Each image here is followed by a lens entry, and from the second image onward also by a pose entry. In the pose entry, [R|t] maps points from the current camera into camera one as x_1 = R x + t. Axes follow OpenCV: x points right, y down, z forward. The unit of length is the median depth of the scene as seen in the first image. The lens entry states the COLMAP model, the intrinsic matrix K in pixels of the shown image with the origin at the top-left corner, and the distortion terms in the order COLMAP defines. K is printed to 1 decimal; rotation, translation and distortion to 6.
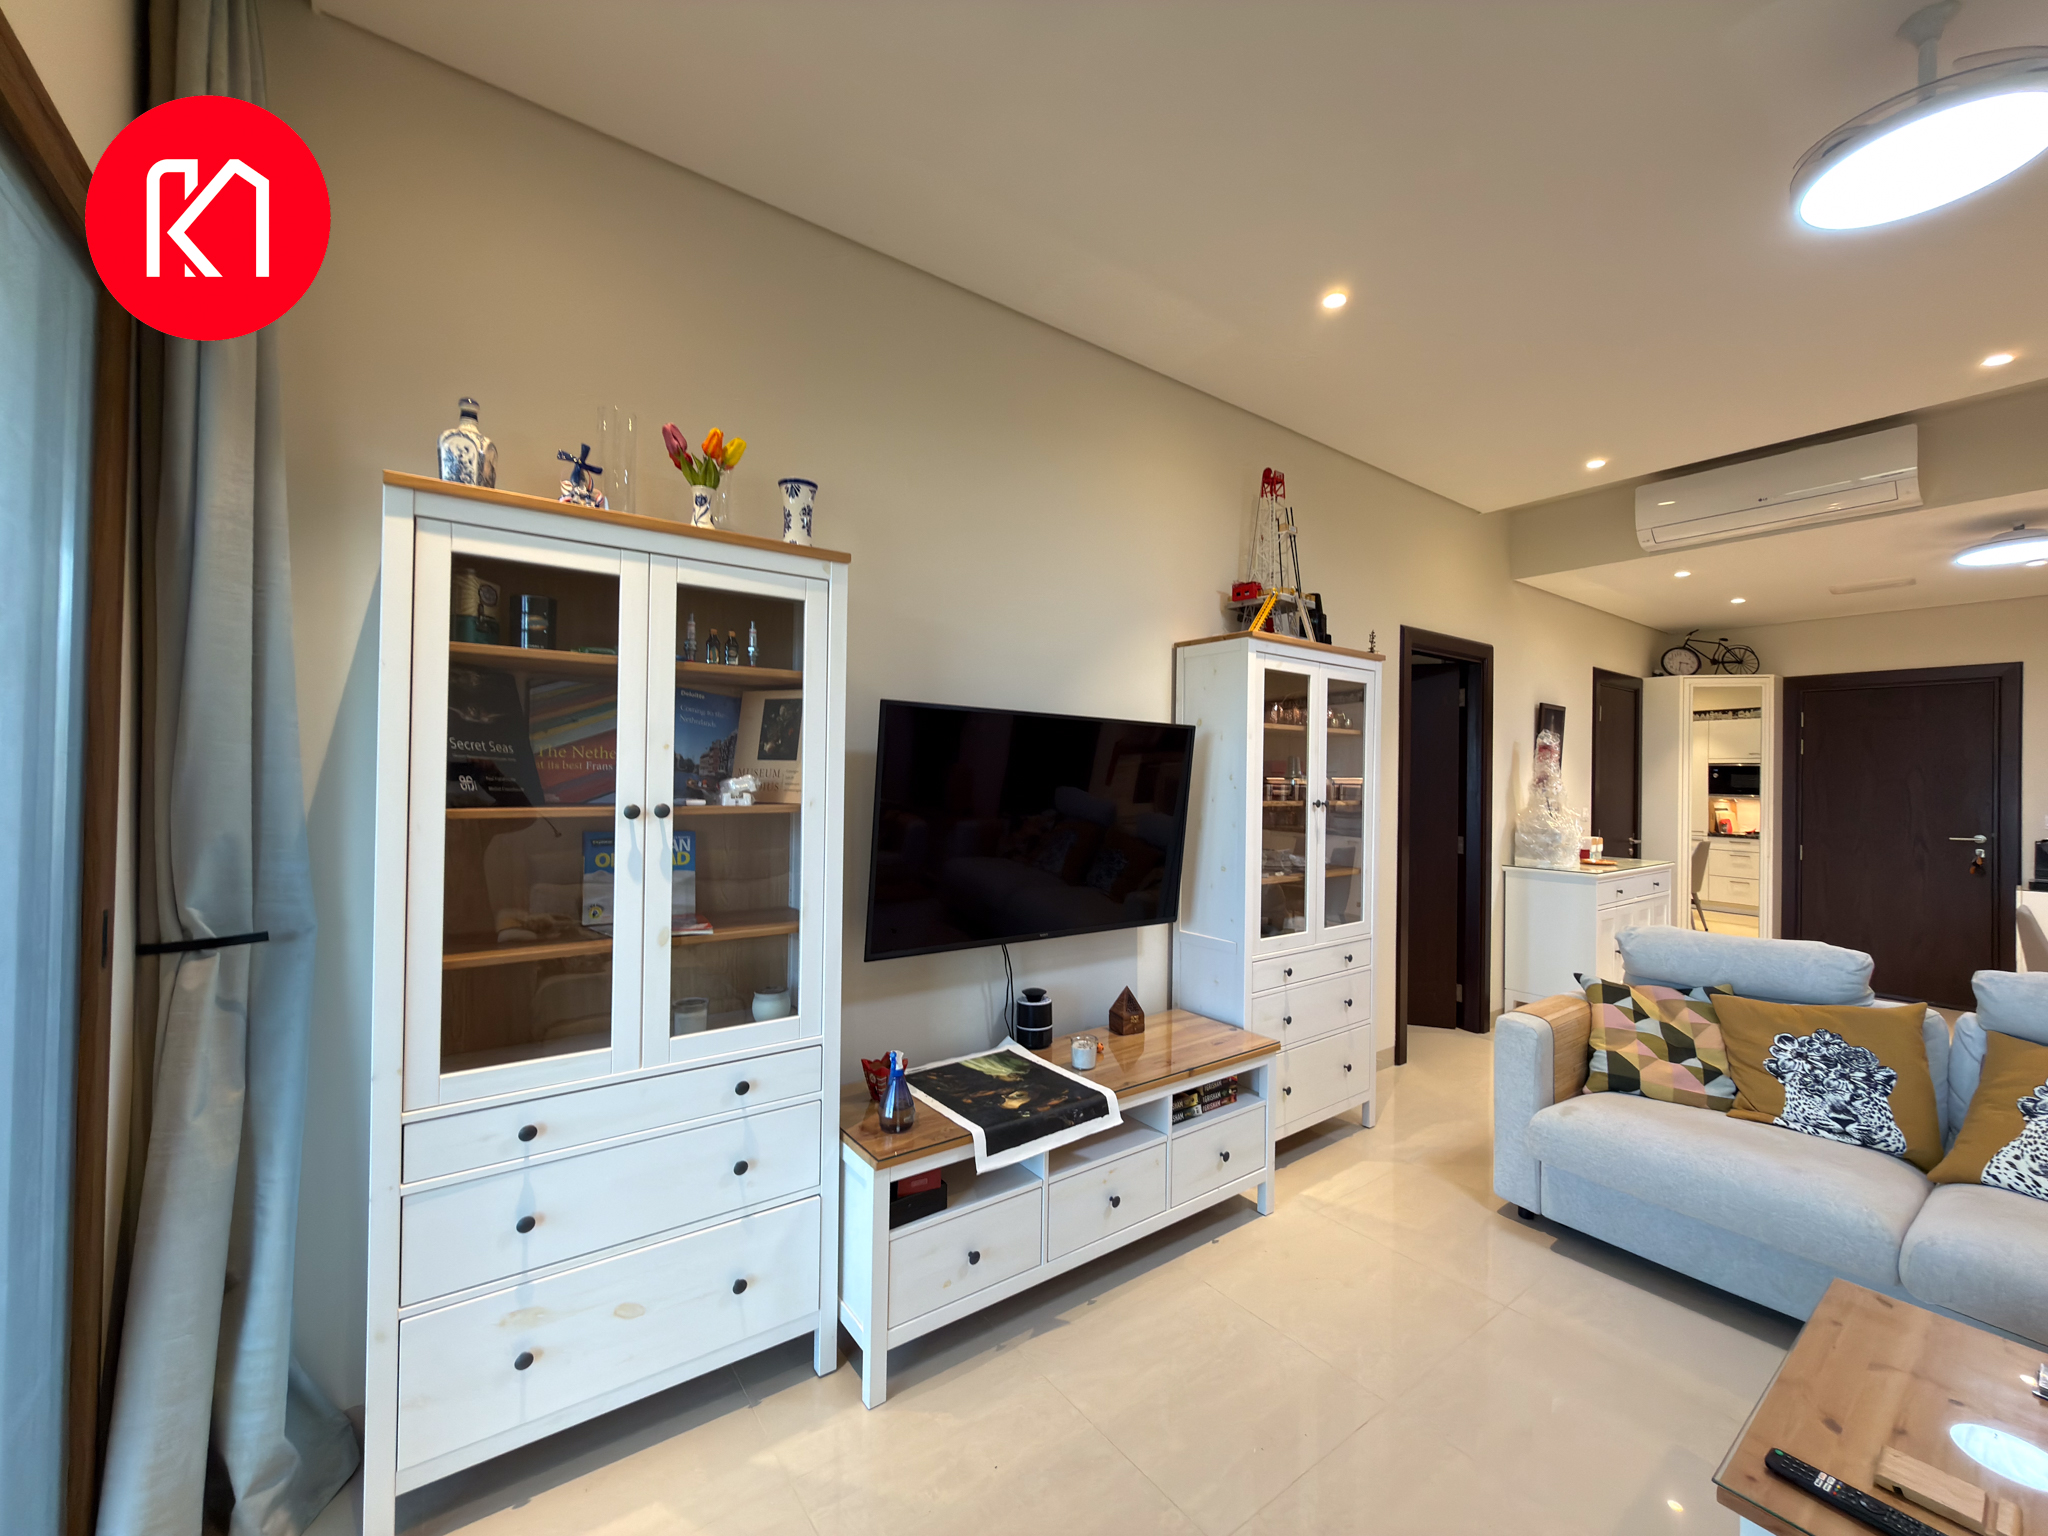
lens RADIAL K [[816.1, 0, 1032.6], [0, 816.1, 762.7], [0, 0, 1]] dist [-0.000541, -0.000158]
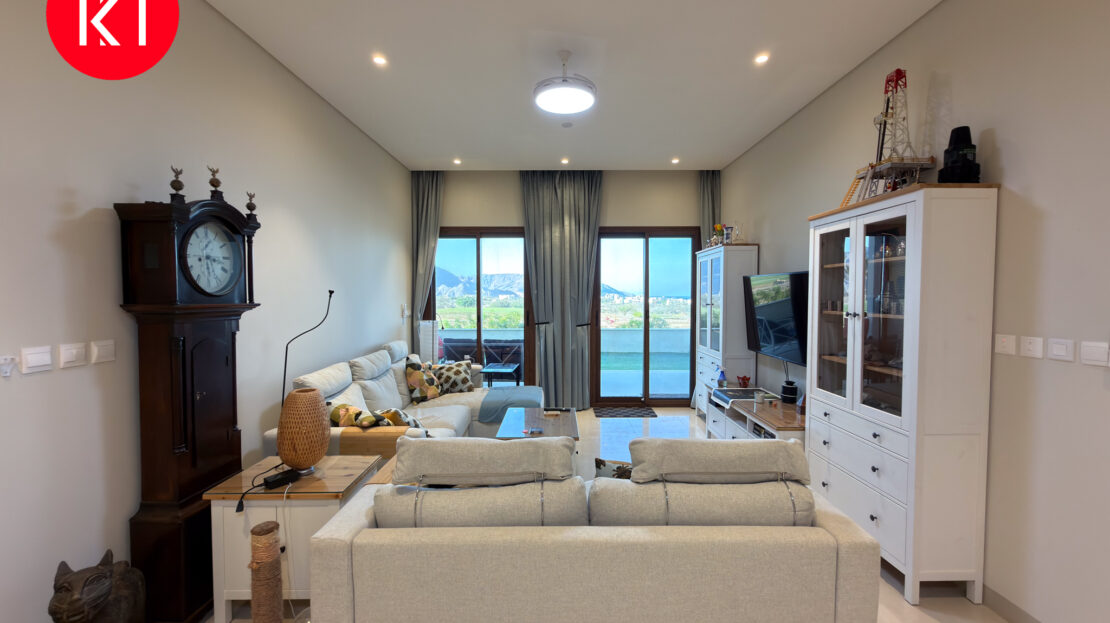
lens RADIAL K [[439.4, 0, 551.1], [0, 439.4, 307.8], [0, 0, 1]] dist [-0.000644, 0.000250]
pose [[-0.611217, 0.013218, -0.791352, 1.514761], [0.011643, 0.999903, 0.007709, 0.037204], [0.791377, -0.004501, -0.611312, 1.224449]]
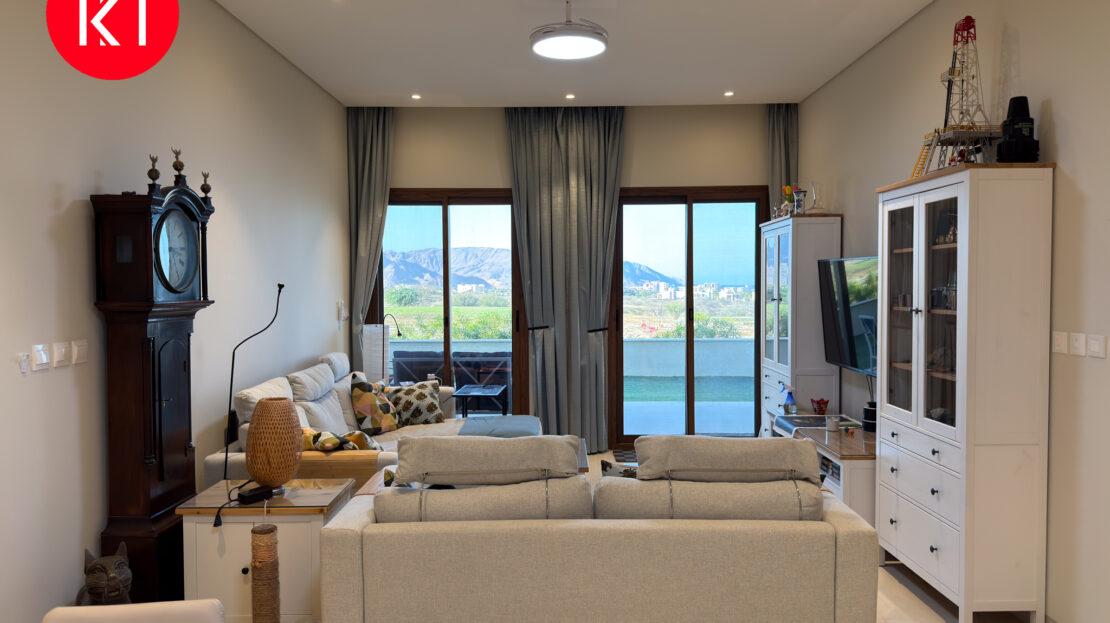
lens RADIAL K [[768.0, 0, 565.9], [0, 768.0, 311.4], [0, 0, 1]] dist [-0.025601, -0.005201]
pose [[-0.593517, 0.020552, -0.804559, 1.861468], [0.016096, 0.999777, 0.013665, 0.038782], [0.804660, -0.004840, -0.593716, 1.482252]]
